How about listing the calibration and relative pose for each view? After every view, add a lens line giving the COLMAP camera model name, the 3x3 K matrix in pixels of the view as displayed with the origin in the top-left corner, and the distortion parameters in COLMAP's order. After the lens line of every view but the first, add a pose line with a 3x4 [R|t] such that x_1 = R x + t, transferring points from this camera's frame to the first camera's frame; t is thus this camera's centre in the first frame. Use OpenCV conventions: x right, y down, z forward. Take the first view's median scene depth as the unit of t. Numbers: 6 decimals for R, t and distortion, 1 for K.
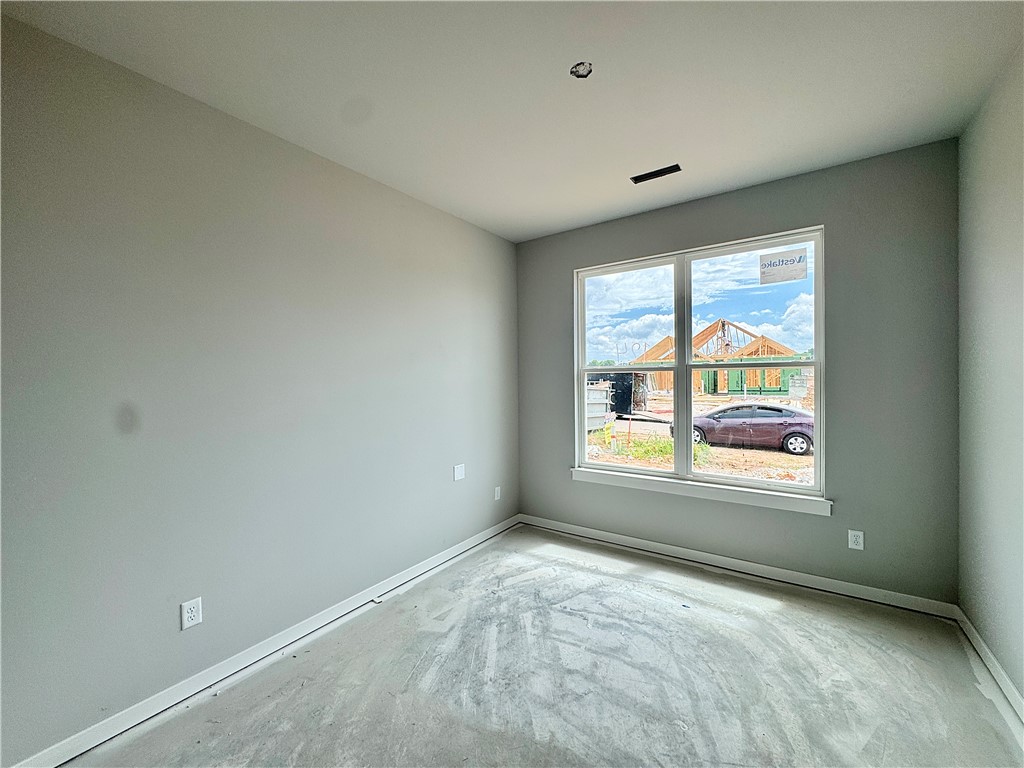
lens RADIAL K [[406.6, 0, 487.4], [0, 406.6, 377.8], [0, 0, 1]] dist [-0.001126, -0.000042]
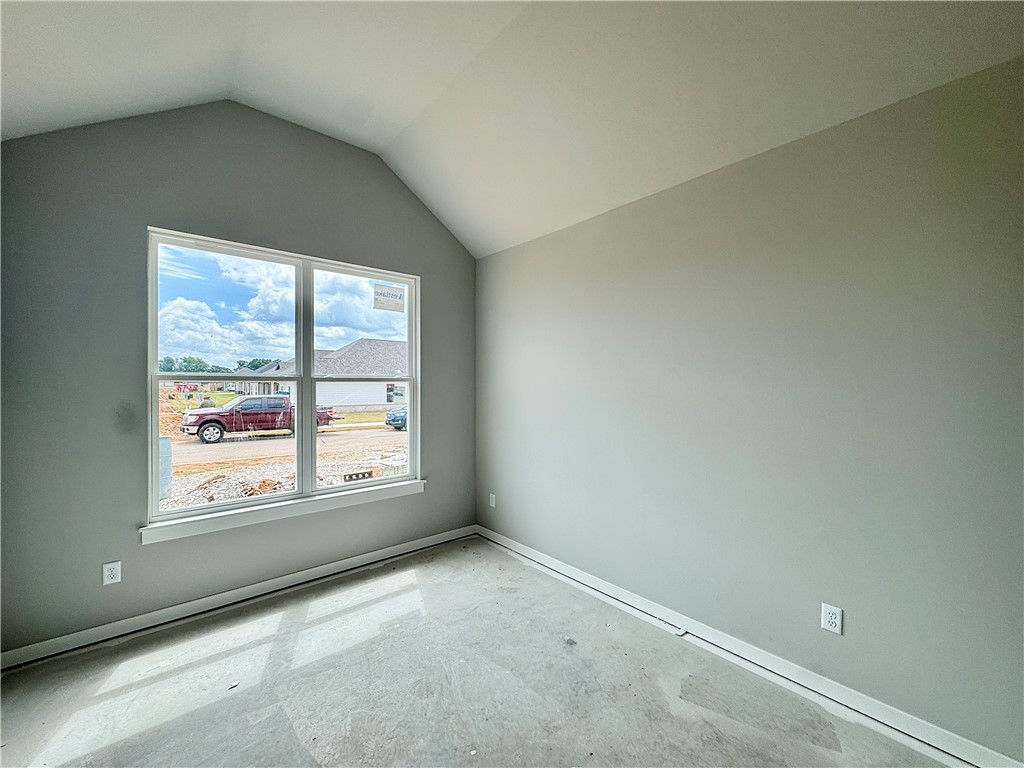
lens RADIAL K [[412.6, 0, 512.0], [0, 412.6, 384.0], [0, 0, 1]] dist [-0.002525, -0.000106]
pose [[0.216376, 0.029767, 0.975856, -0.382058], [0.005446, 0.999483, -0.031695, 0.025170], [-0.976295, 0.012172, 0.216102, 0.357740]]
